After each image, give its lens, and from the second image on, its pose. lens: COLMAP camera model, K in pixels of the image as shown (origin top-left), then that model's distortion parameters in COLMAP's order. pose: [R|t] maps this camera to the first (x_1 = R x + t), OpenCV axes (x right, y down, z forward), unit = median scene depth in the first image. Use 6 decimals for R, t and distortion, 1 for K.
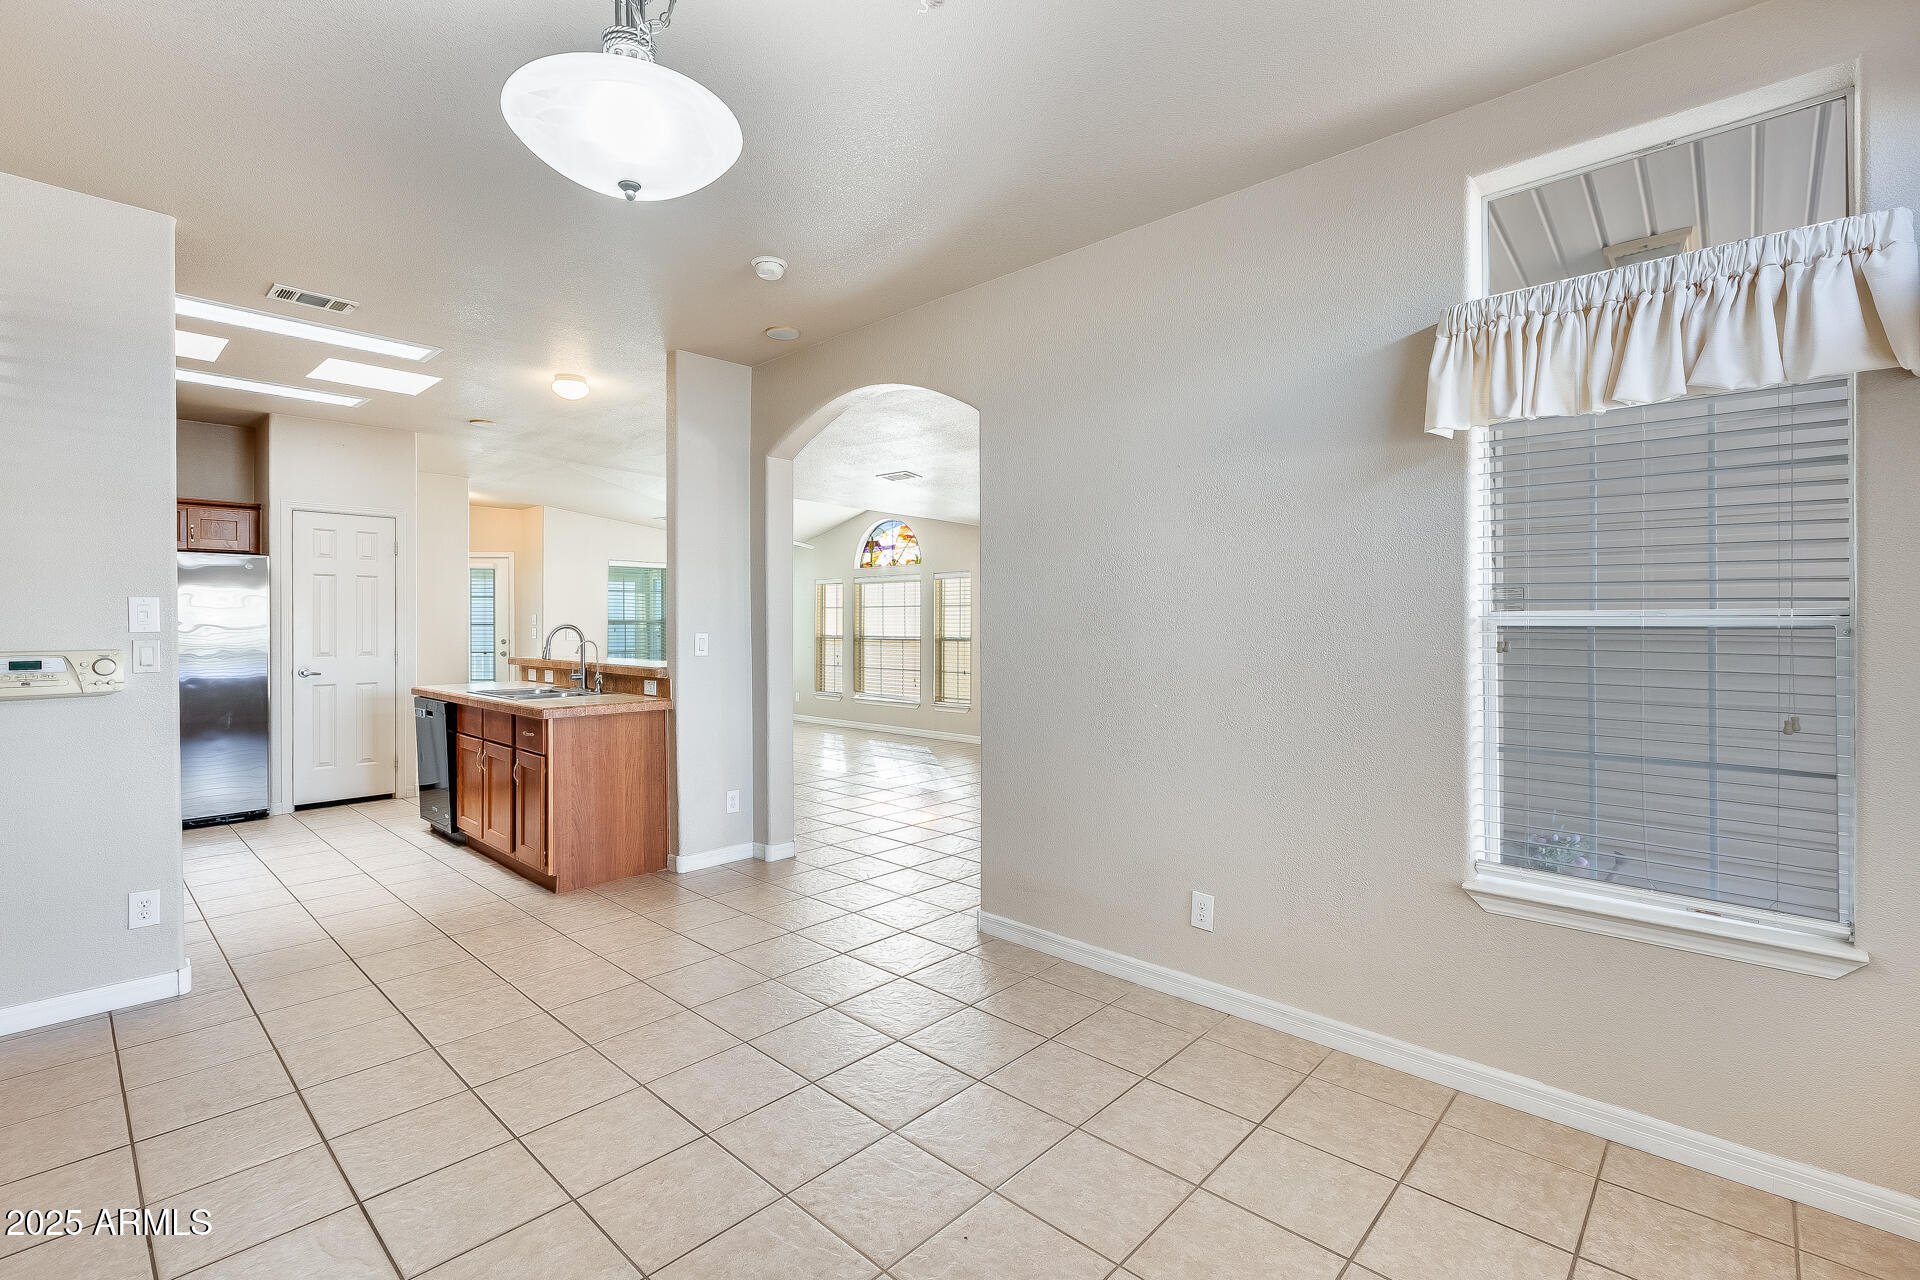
lens RADIAL K [[860.6, 0, 938.9], [0, 860.6, 654.8], [0, 0, 1]] dist [0.006400, -0.003458]
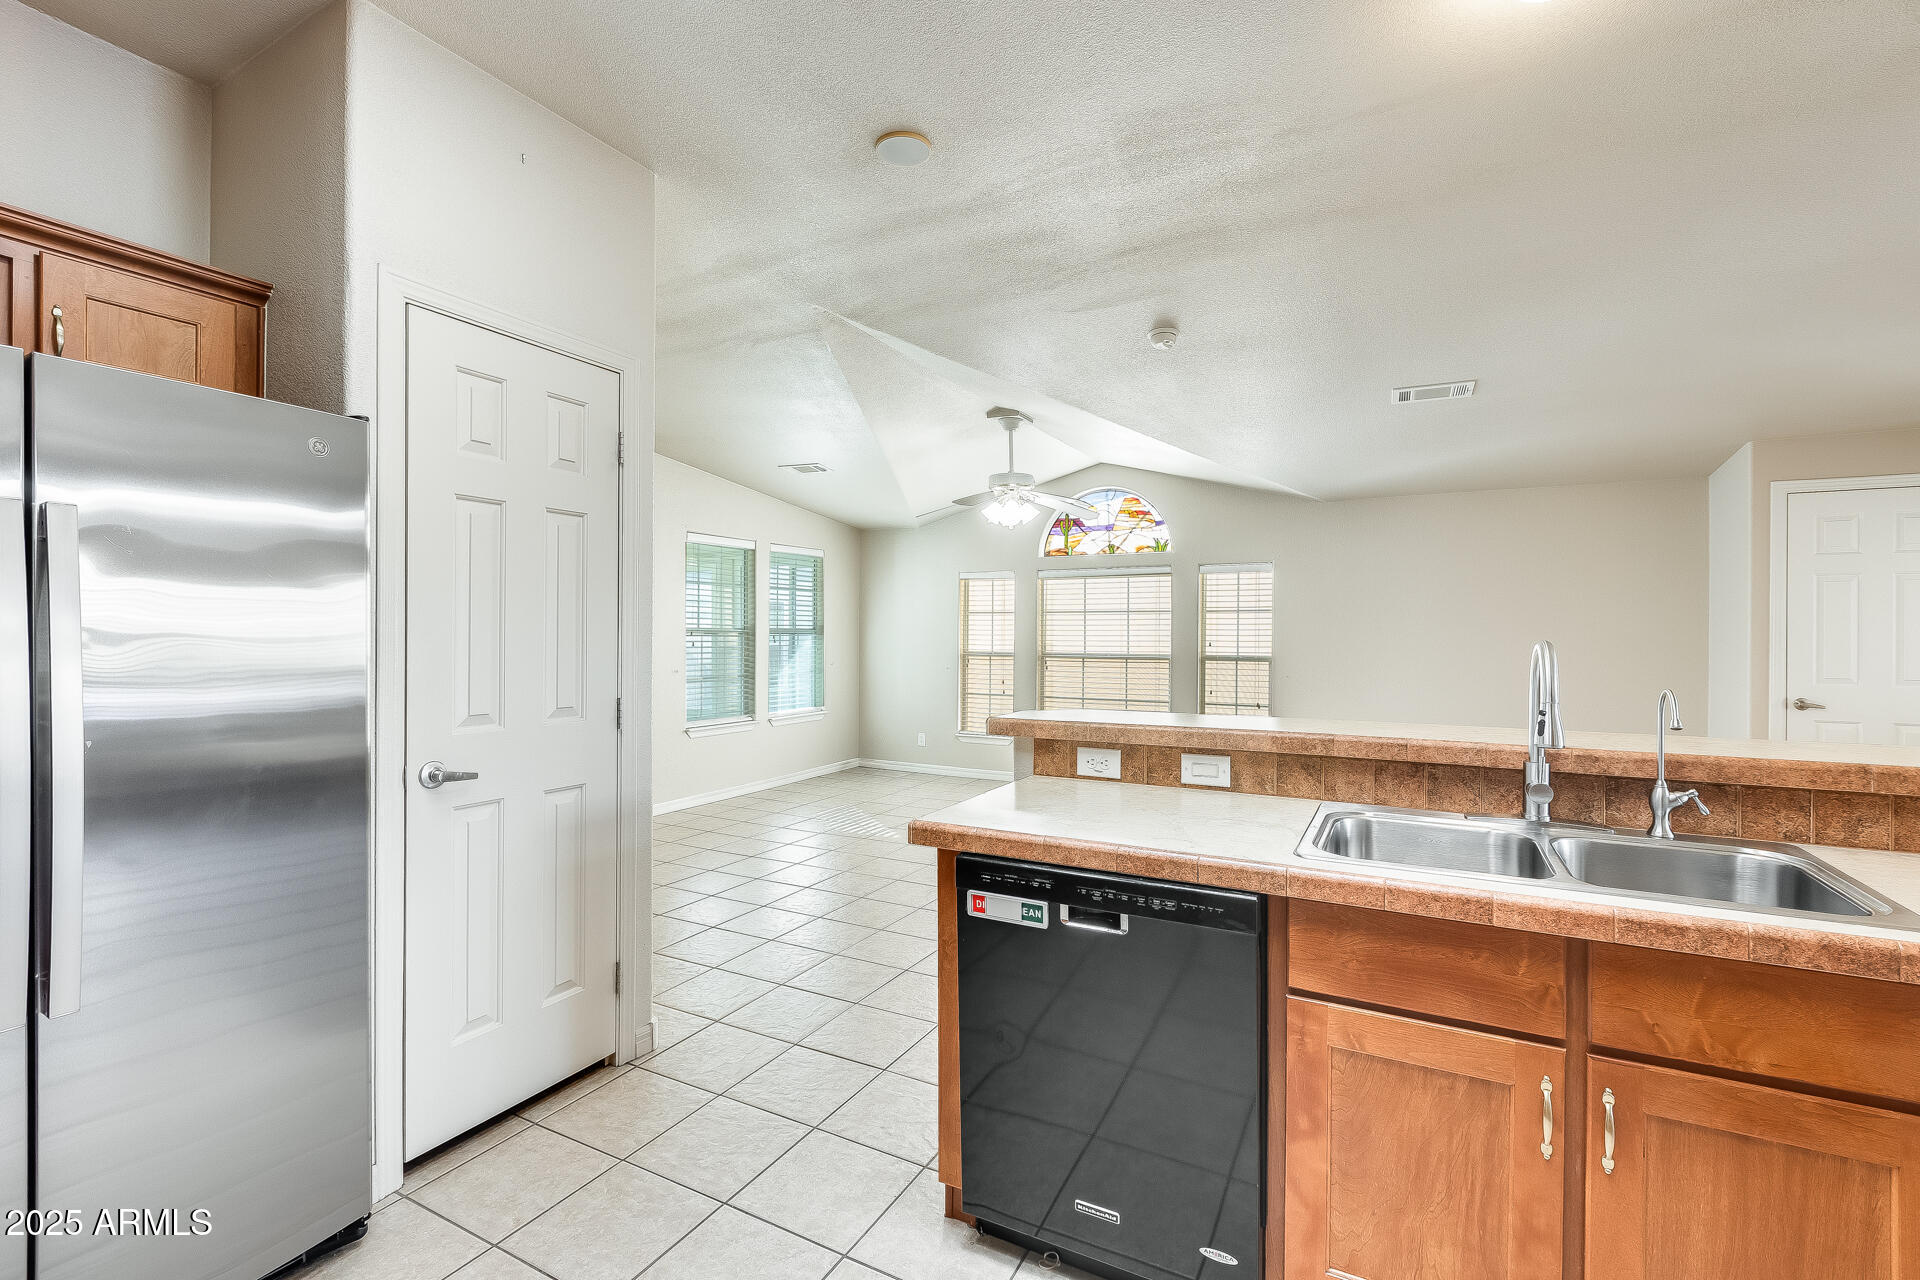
lens RADIAL K [[860.6, 0, 941.9], [0, 860.6, 641.5], [0, 0, 1]] dist [0.006400, -0.003458]
pose [[0.965383, 0.000492, 0.260835, -0.366524], [0.006618, 0.999630, -0.026378, -0.013648], [-0.260751, 0.027191, 0.965023, 0.351651]]
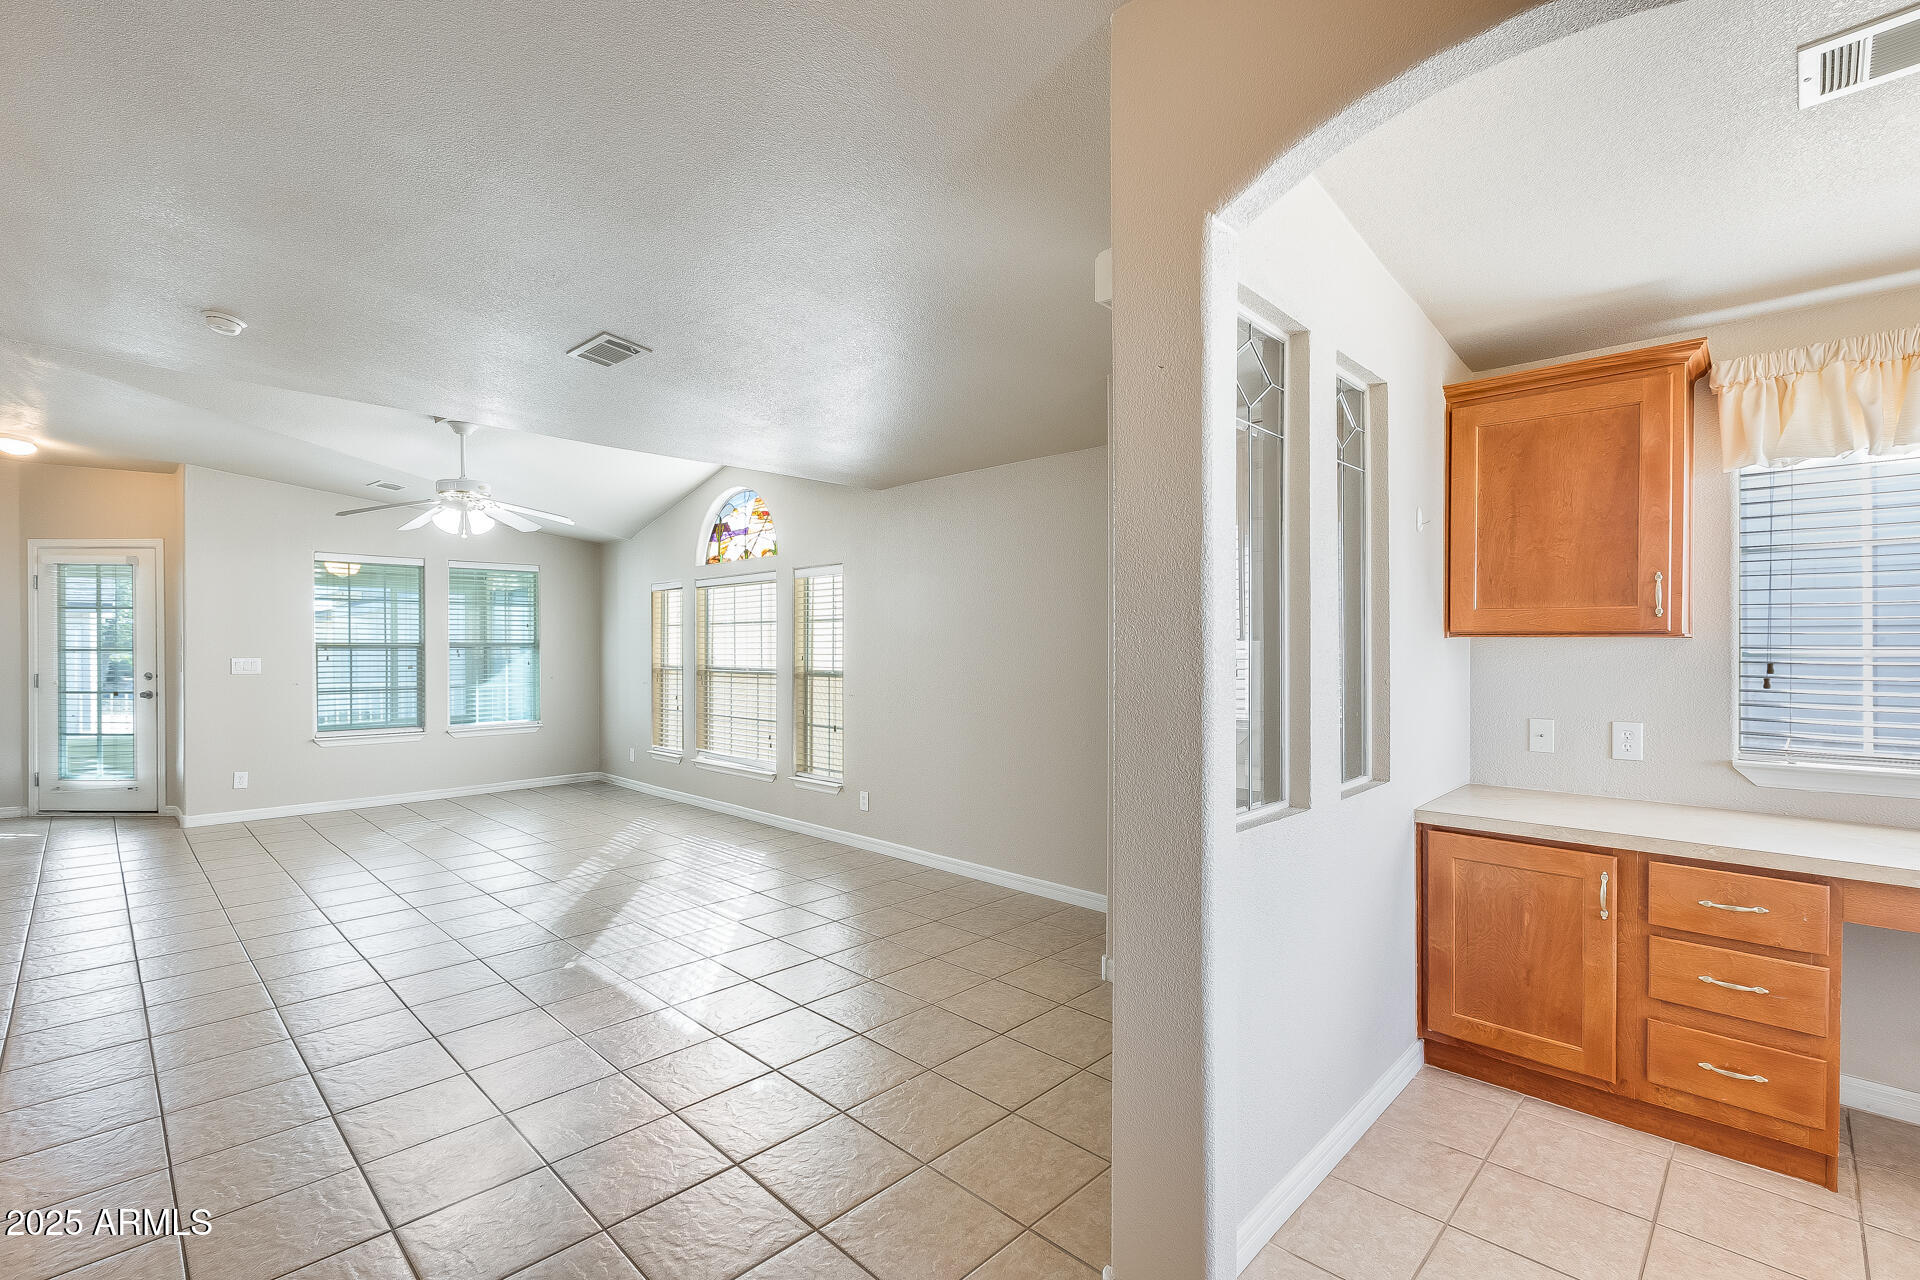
lens RADIAL K [[860.6, 0, 950.4], [0, 860.6, 642.3], [0, 0, 1]] dist [0.006400, -0.003458]
pose [[0.999751, -0.000560, -0.022298, 0.114841], [-0.000404, 0.999065, -0.043238, -0.012886], [0.022301, 0.043236, 0.998816, 0.352683]]
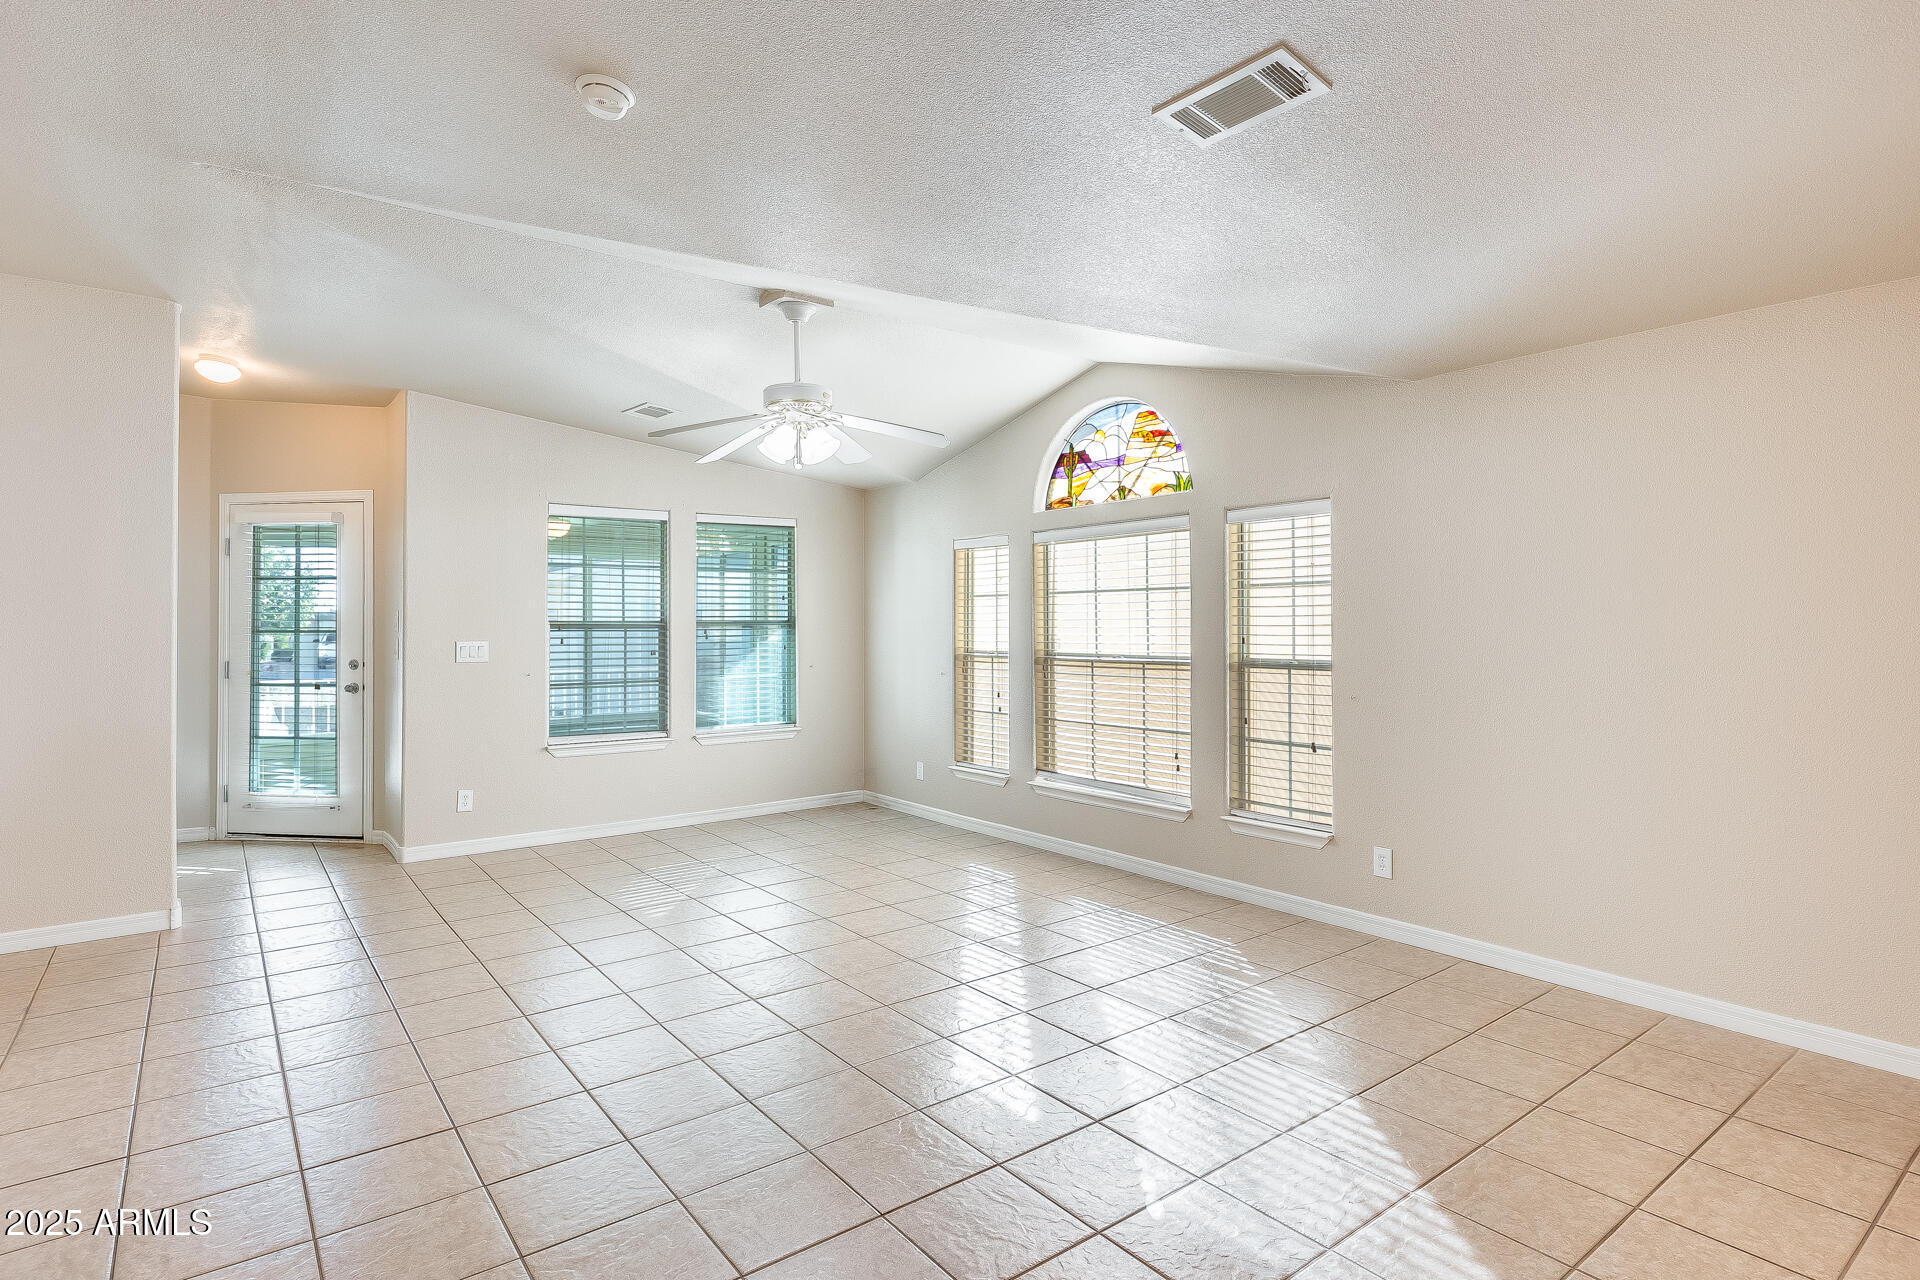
lens RADIAL K [[986.1, 0, 946.9], [0, 986.1, 602.8], [0, 0, 1]] dist [0.002098, 0.001252]
pose [[0.986938, -0.007412, -0.160931, -0.059441], [-0.002225, 0.998218, -0.059623, -0.017593], [0.161086, 0.059202, 0.985163, 0.466193]]
